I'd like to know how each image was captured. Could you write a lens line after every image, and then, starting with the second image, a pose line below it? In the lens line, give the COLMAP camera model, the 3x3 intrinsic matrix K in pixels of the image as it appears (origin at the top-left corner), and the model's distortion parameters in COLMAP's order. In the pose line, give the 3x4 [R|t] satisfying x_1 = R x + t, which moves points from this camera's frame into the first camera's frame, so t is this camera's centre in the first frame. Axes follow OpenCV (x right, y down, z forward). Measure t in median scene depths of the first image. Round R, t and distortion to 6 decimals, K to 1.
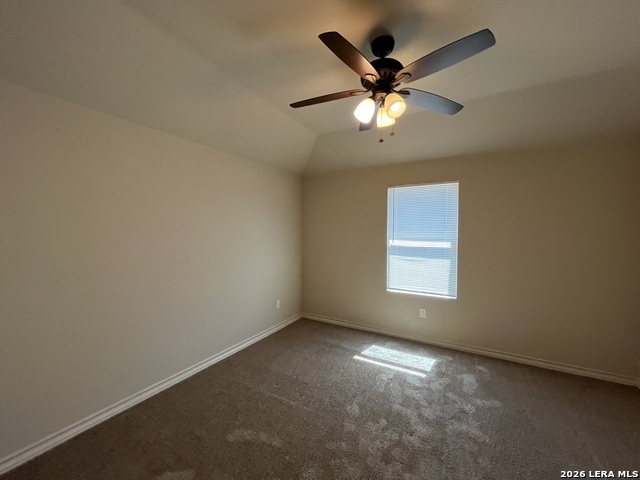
lens RADIAL K [[257.3, 0, 317.5], [0, 257.3, 240.5], [0, 0, 1]] dist [-0.001900, -0.000632]
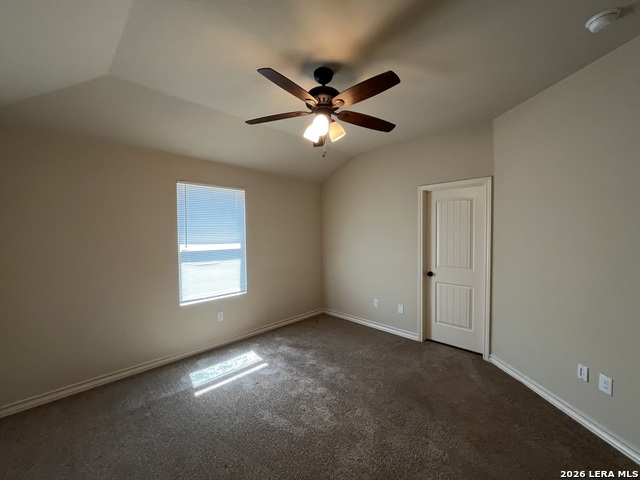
lens RADIAL K [[257.3, 0, 320.1], [0, 257.3, 242.3], [0, 0, 1]] dist [-0.001900, -0.000632]
pose [[0.248990, -0.043281, 0.967538, -0.483607], [0.048214, 0.998316, 0.032251, -0.017656], [-0.967305, 0.038618, 0.250658, 0.404513]]
